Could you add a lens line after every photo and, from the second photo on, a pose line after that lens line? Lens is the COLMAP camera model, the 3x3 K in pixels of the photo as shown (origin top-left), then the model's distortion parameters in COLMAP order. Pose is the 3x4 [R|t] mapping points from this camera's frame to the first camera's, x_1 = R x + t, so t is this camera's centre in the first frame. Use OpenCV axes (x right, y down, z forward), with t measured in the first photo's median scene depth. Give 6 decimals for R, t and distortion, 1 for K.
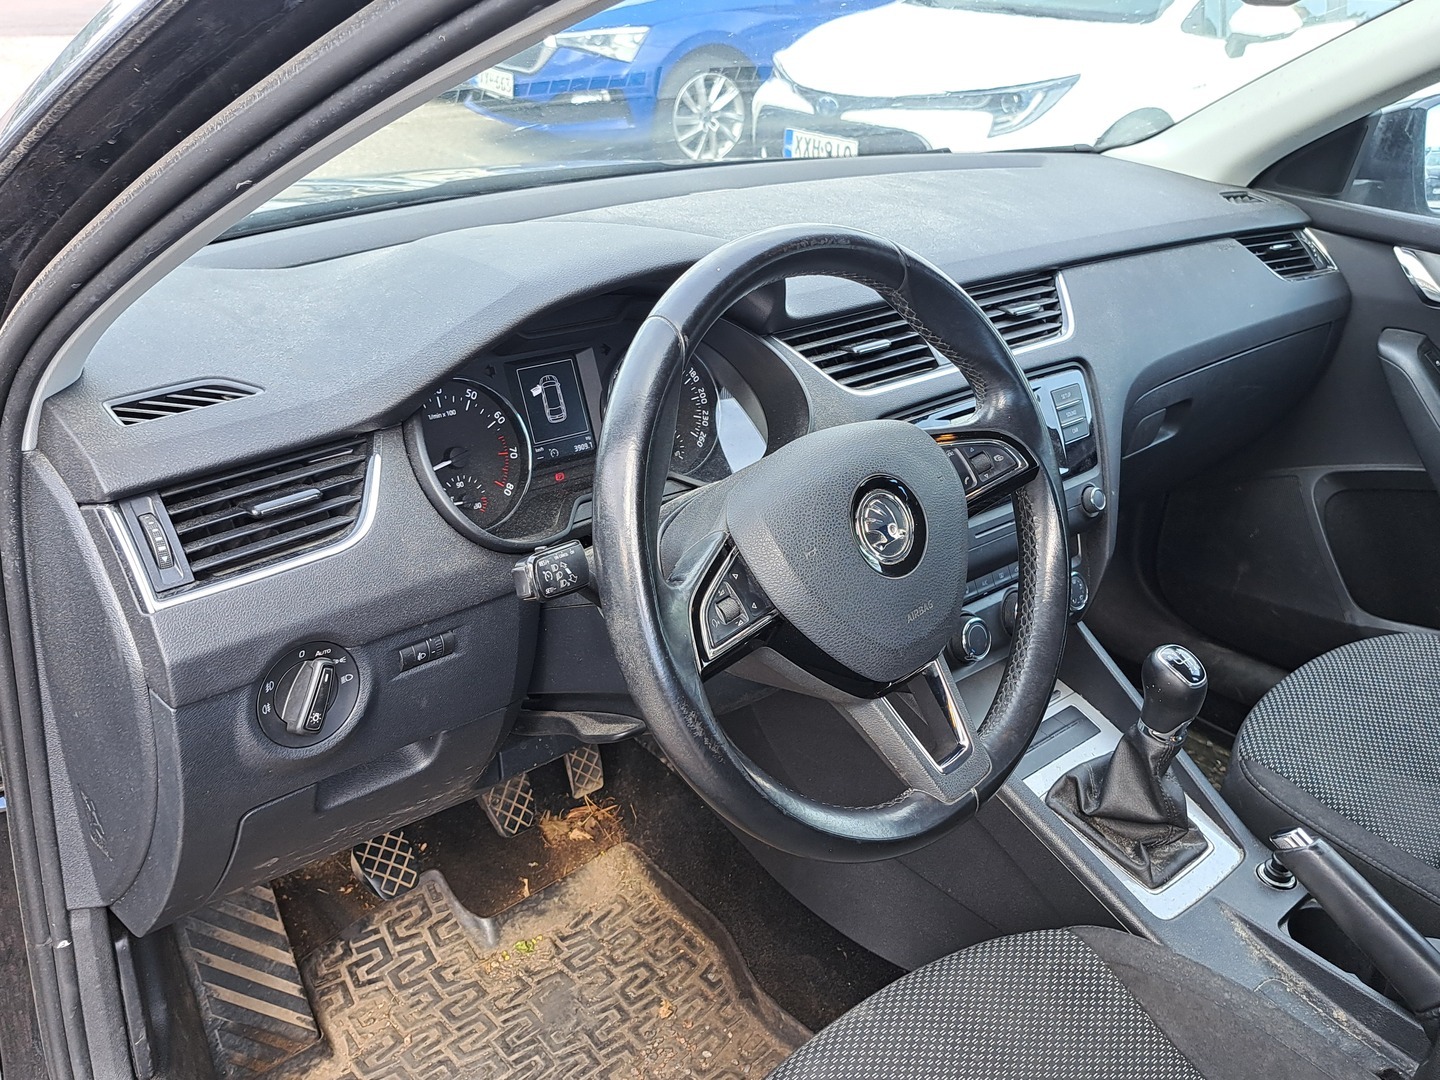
lens RADIAL K [[1336.9, 0, 720.2], [0, 1336.9, 544.8], [0, 0, 1]] dist [0.036519, 0.000000]
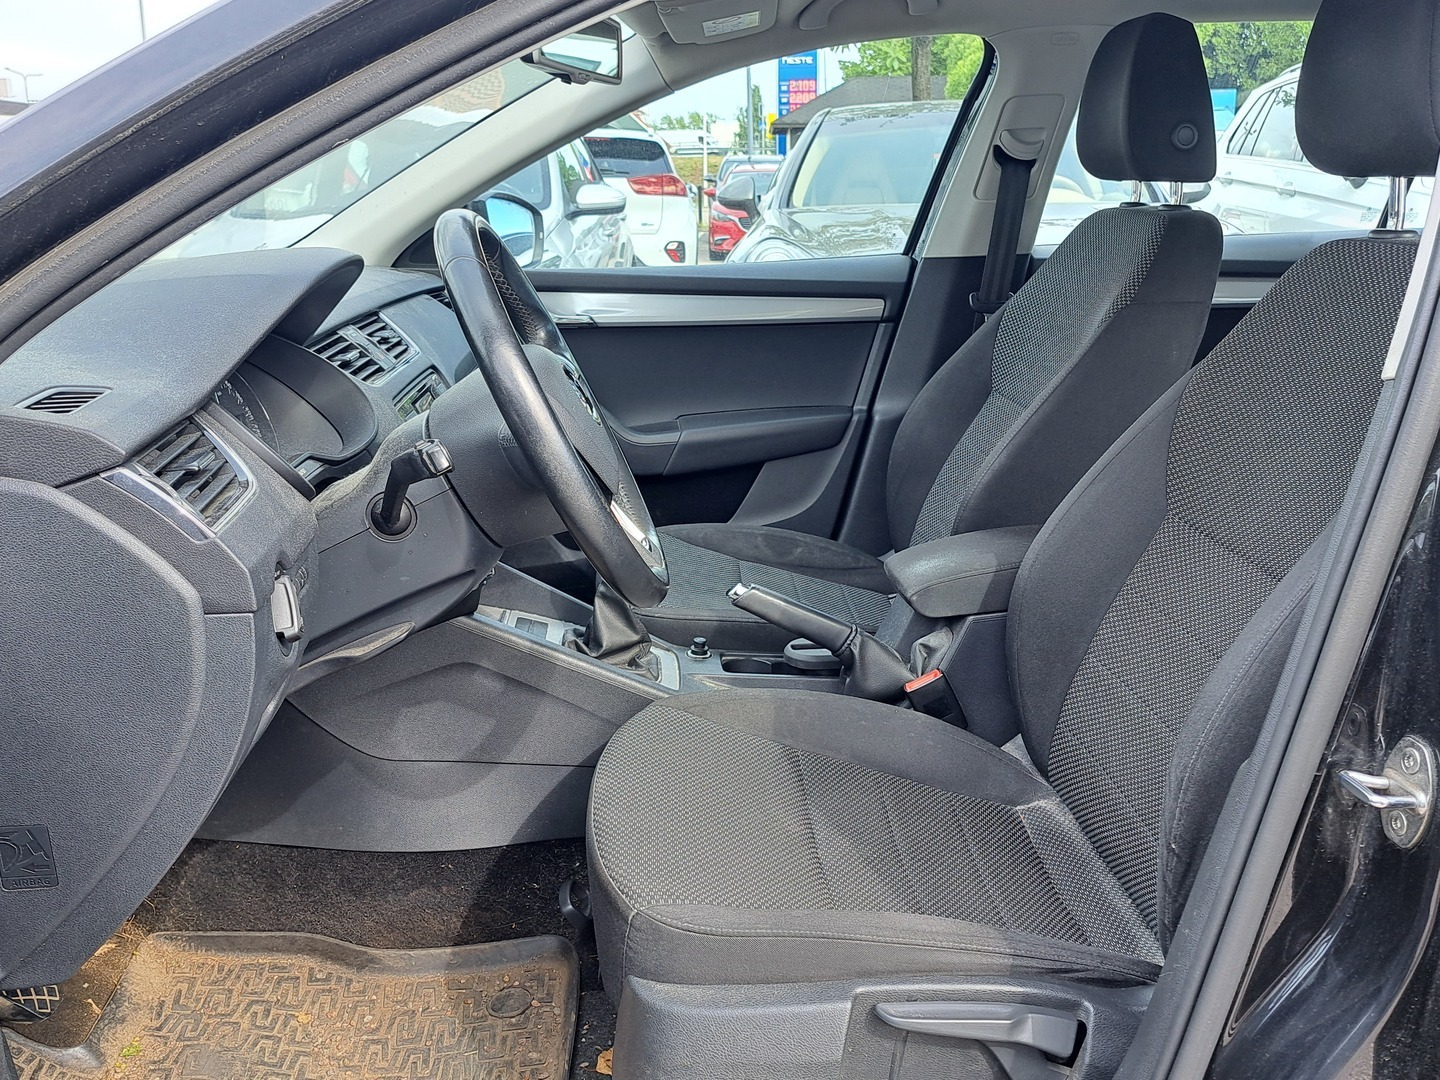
lens RADIAL K [[1336.9, 0, 718.6], [0, 1336.9, 537.4], [0, 0, 1]] dist [0.036519, 0.000000]
pose [[0.640488, -0.245979, 0.727509, -0.507265], [0.353955, 0.935251, 0.004603, 0.102820], [-0.681536, 0.254557, 0.686083, -0.048584]]
